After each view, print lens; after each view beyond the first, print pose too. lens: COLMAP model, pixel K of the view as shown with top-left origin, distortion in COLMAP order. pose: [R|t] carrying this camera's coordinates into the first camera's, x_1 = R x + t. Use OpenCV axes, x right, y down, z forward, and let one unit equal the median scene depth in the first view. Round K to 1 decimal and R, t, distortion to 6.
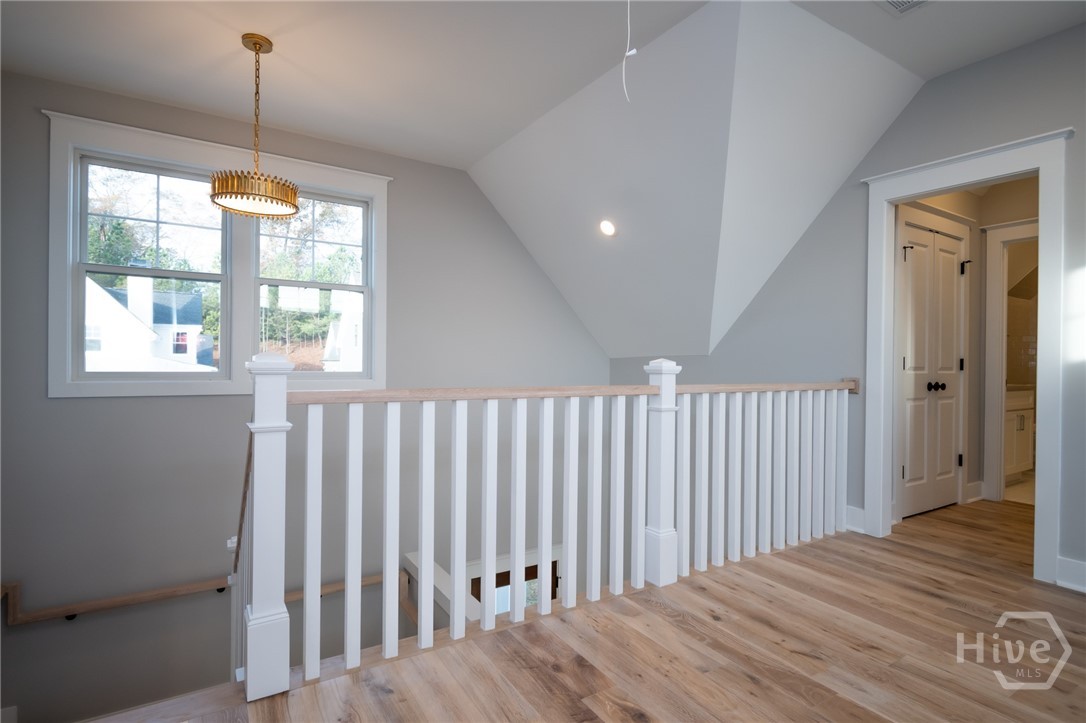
lens RADIAL K [[528.9, 0, 548.3], [0, 528.9, 363.5], [0, 0, 1]] dist [0.000856, -0.001161]
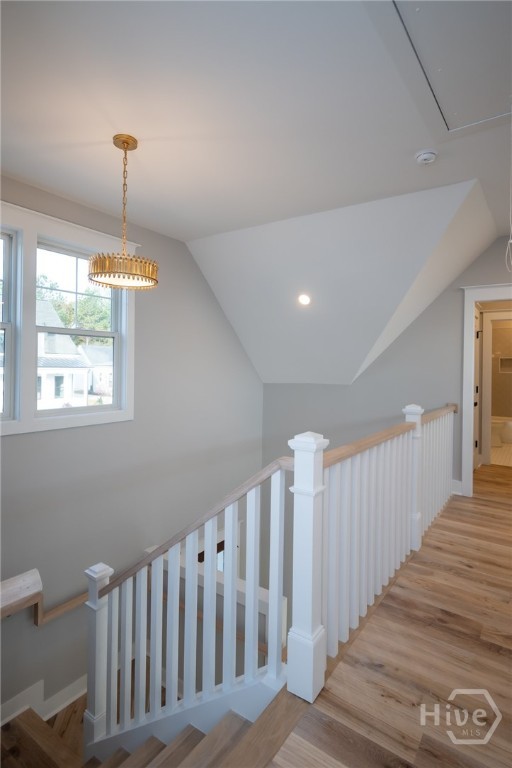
lens RADIAL K [[394.7, 0, 252.6], [0, 394.7, 369.5], [0, 0, 1]] dist [-0.000151, -0.000200]
pose [[0.930205, -0.000291, 0.367041, -0.670033], [-0.002771, 0.999966, 0.007815, -0.123980], [-0.367030, -0.008287, 0.930172, 0.094378]]
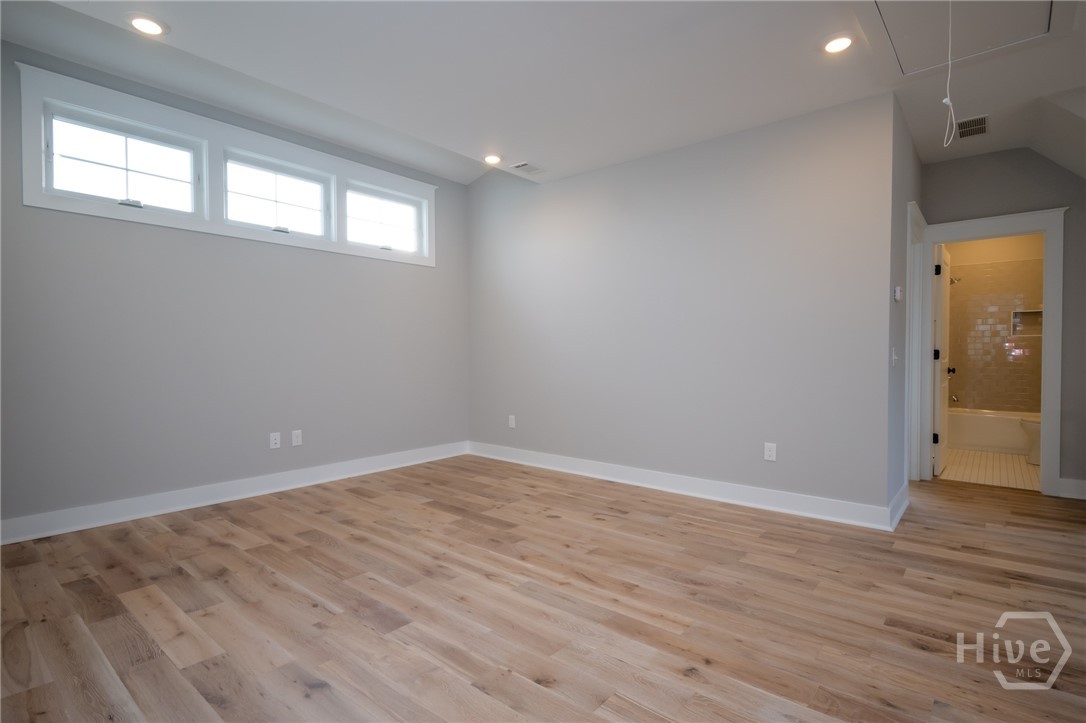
lens RADIAL K [[528.9, 0, 548.3], [0, 528.9, 363.5], [0, 0, 1]] dist [0.000856, -0.001161]
pose [[-0.954700, -0.004406, -0.297536, 0.877713], [-0.010923, 0.999735, 0.020245, -0.016715], [0.297368, 0.022578, -0.954496, 1.200940]]
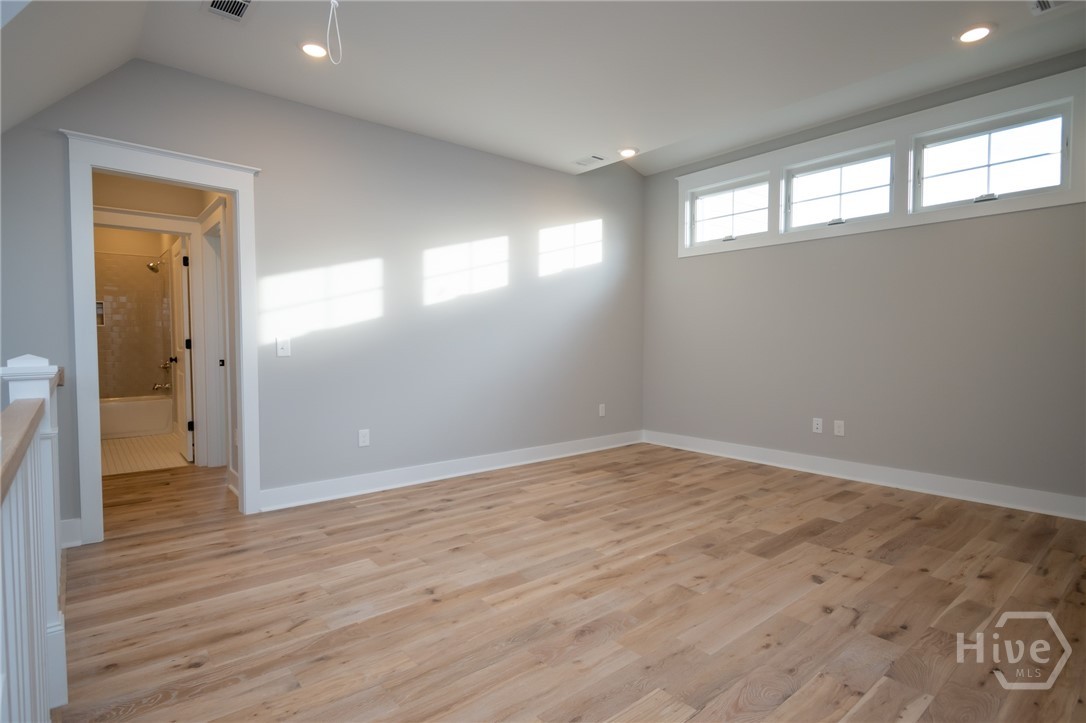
lens RADIAL K [[558.1, 0, 525.8], [0, 558.1, 360.3], [0, 0, 1]] dist [-0.000151, -0.000200]
pose [[-0.109143, -0.049421, 0.992797, -0.513363], [0.002199, 0.998749, 0.049959, -0.035354], [-0.994024, 0.007636, -0.108897, 0.503772]]
